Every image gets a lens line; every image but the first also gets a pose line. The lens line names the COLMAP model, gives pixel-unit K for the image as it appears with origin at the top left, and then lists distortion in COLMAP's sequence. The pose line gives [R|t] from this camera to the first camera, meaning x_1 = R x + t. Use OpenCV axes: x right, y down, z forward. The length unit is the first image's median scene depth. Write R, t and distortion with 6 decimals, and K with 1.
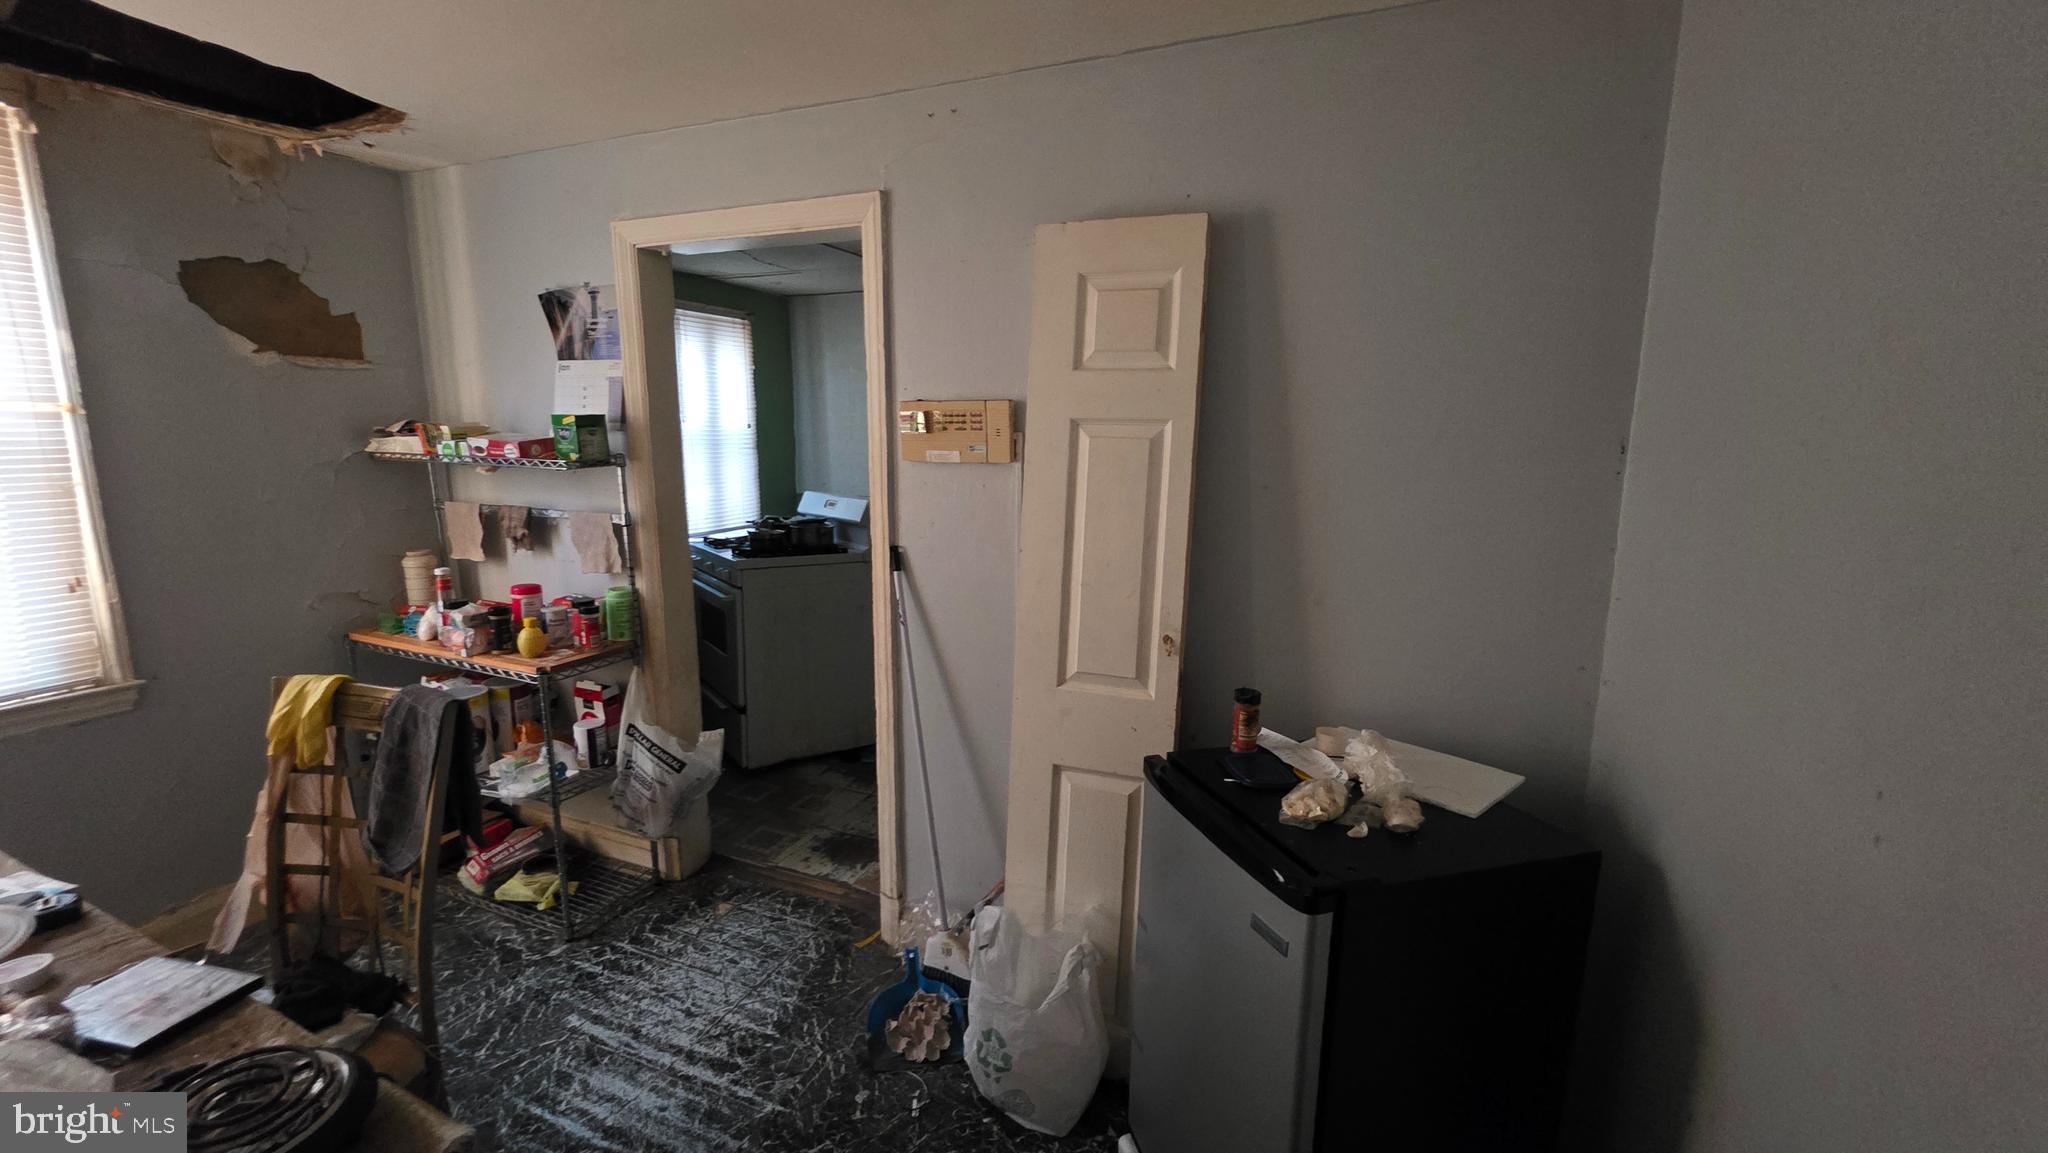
lens RADIAL K [[820.6, 0, 1012.3], [0, 820.6, 575.3], [0, 0, 1]] dist [0.000360, 0.000077]
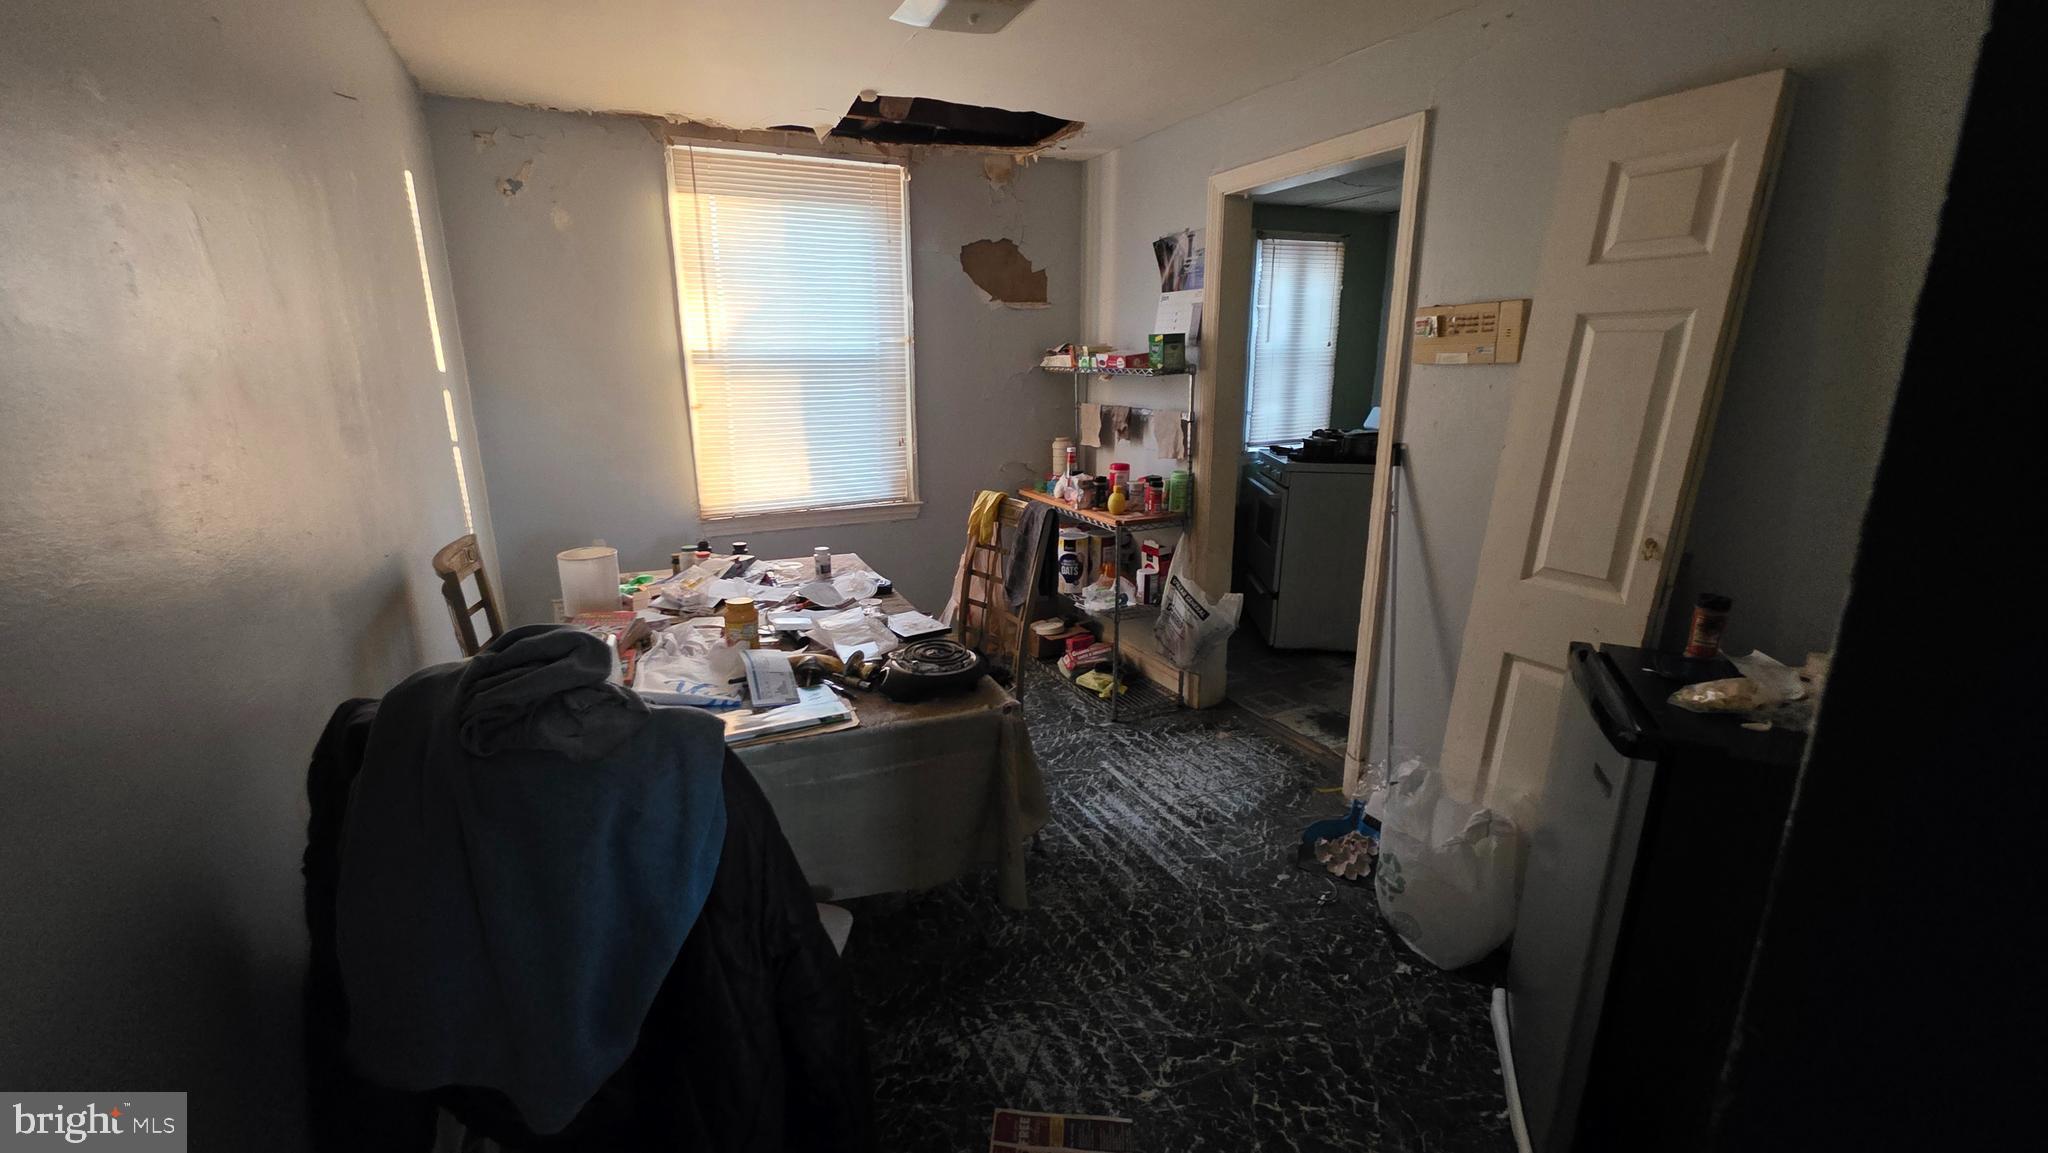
lens RADIAL K [[820.6, 0, 1012.3], [0, 820.6, 575.3], [0, 0, 1]] dist [0.000360, 0.000077]
pose [[0.752099, 0.153117, -0.641017, 0.190964], [-0.105029, 0.988053, 0.112784, 0.065589], [0.650628, -0.017500, 0.759195, -0.169190]]
